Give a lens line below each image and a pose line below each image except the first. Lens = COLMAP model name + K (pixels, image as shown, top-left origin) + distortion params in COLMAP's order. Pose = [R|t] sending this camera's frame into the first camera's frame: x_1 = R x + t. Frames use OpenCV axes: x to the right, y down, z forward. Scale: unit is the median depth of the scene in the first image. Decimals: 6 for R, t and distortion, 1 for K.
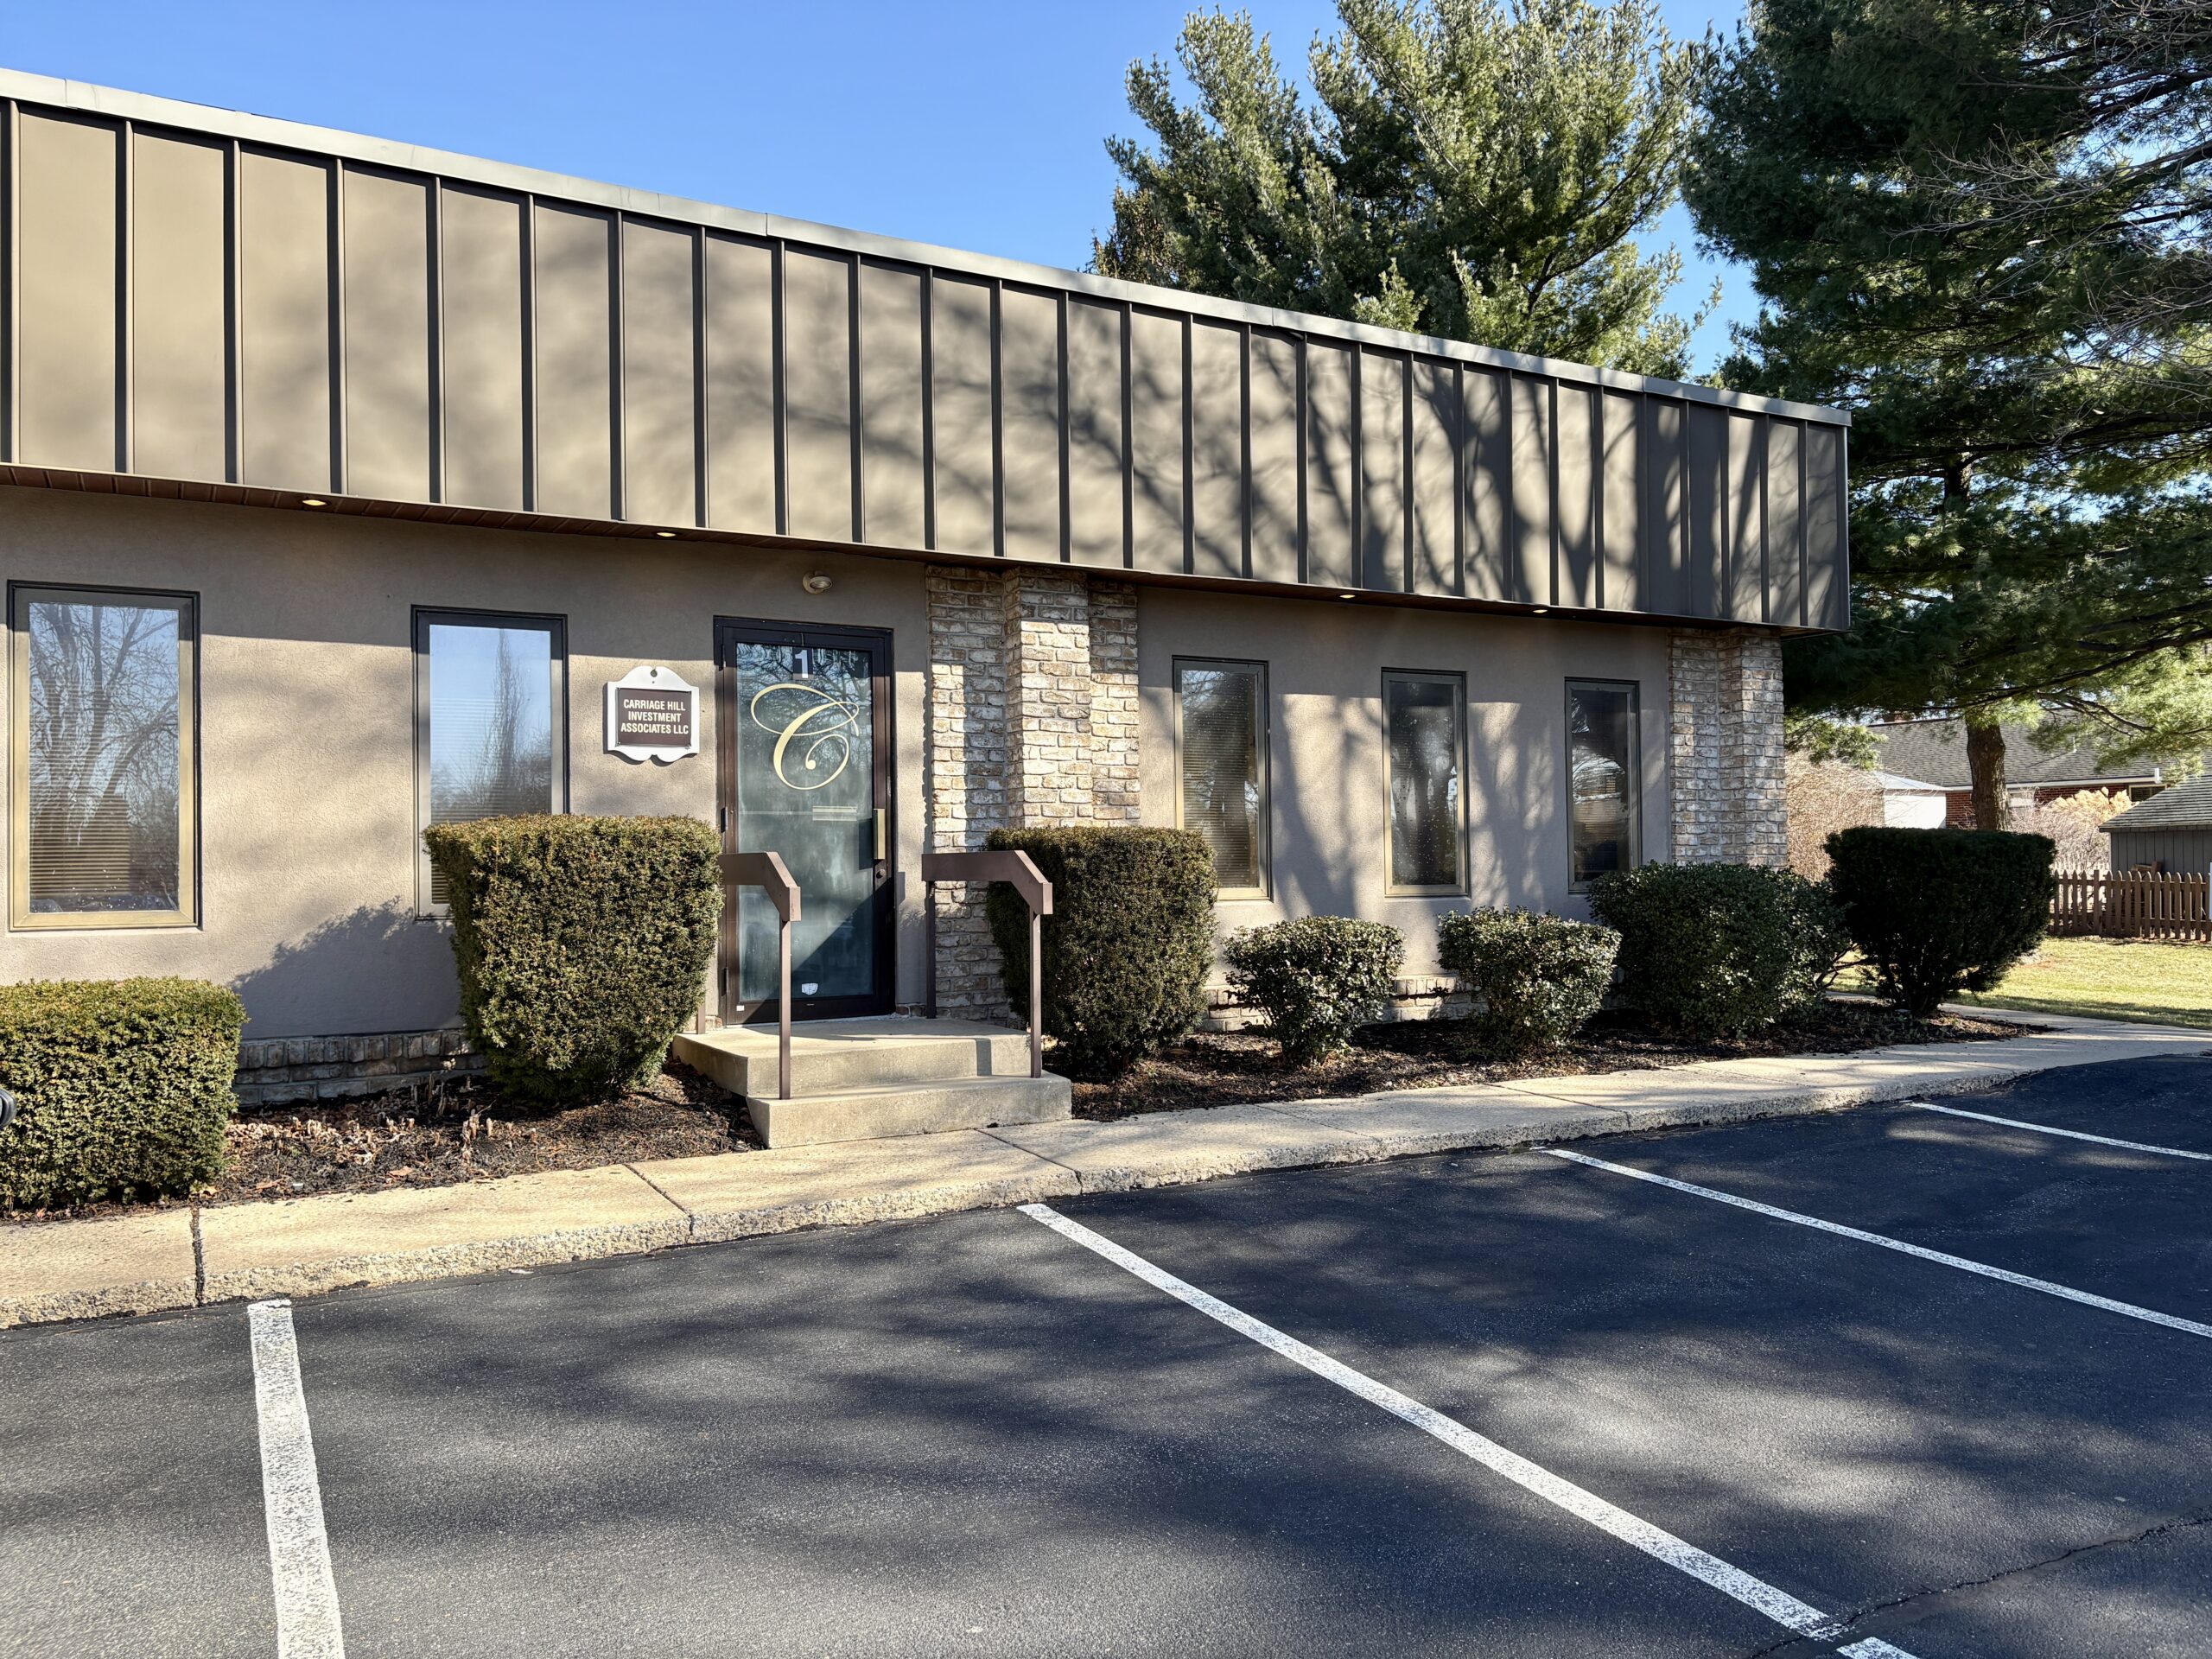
lens RADIAL K [[1656.5, 0, 1104.4], [0, 1656.5, 828.4], [0, 0, 1]] dist [0.005232, 0.003822]
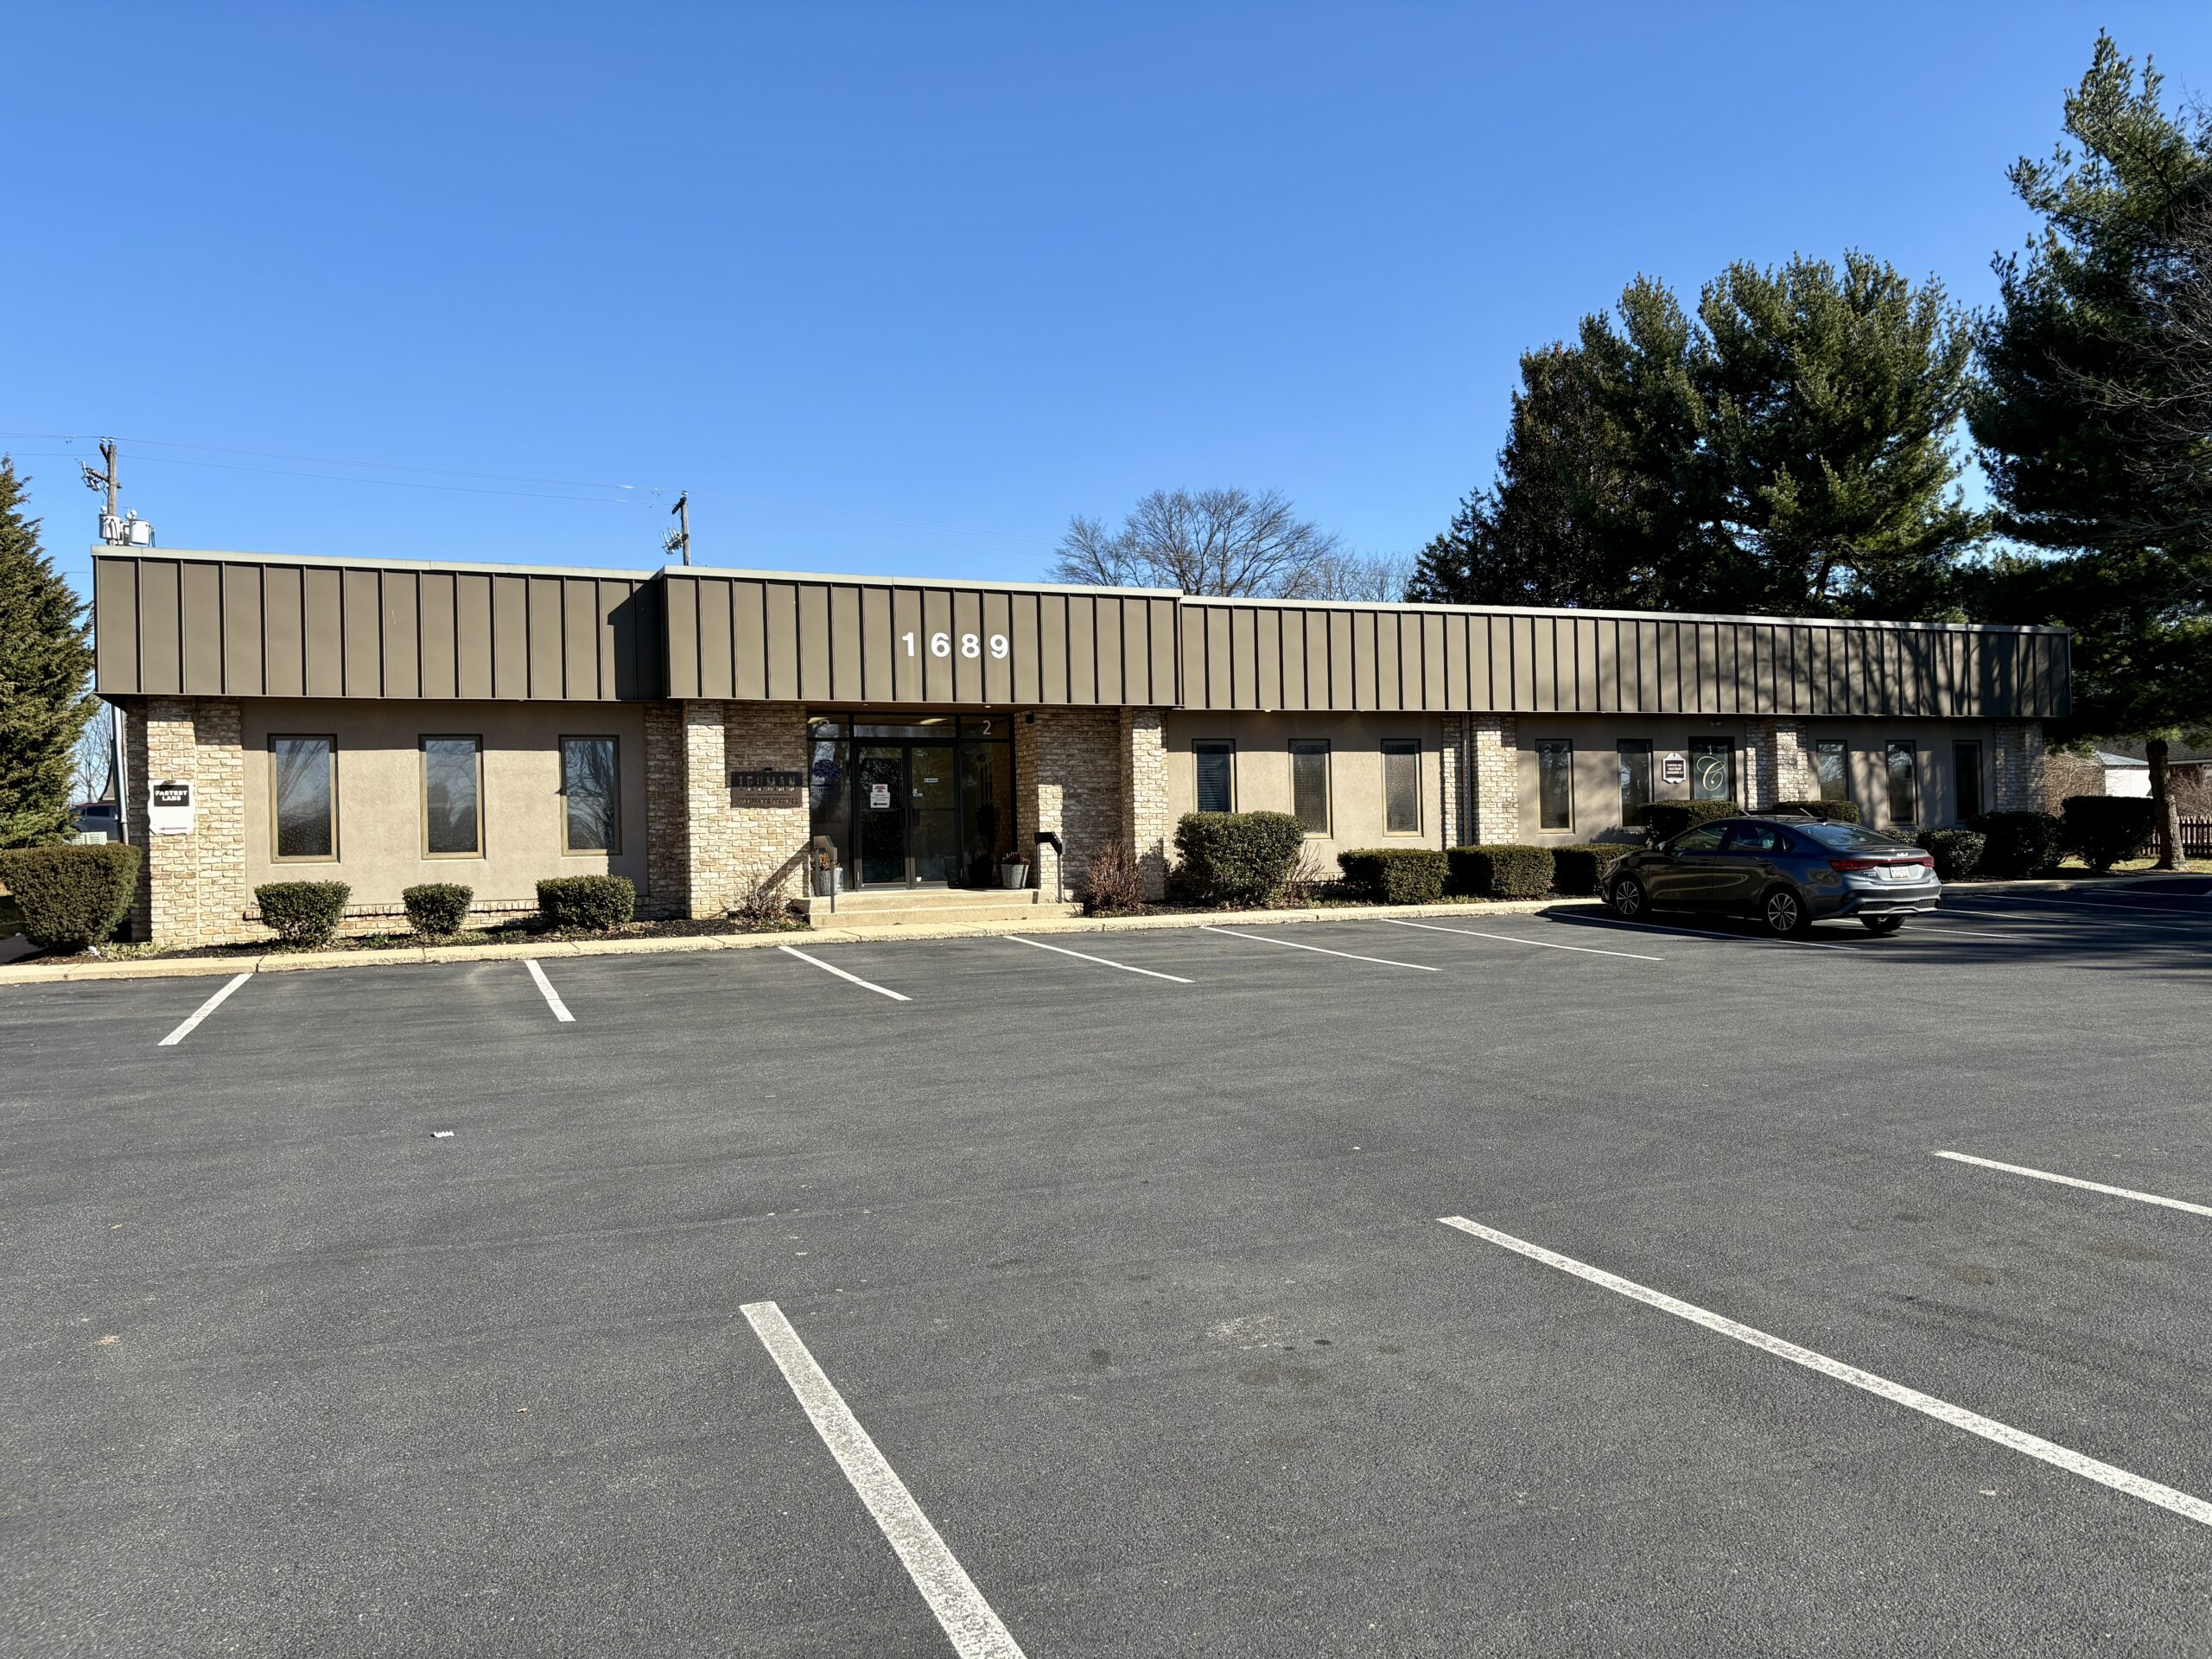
lens RADIAL K [[1670.0, 0, 1109.7], [0, 1670.0, 798.9], [0, 0, 1]] dist [0.030236, -0.001176]
pose [[0.994132, -0.014847, -0.107152, -0.838146], [0.014360, 0.999883, -0.005314, -0.005630], [0.107218, 0.003744, 0.994228, -1.958343]]
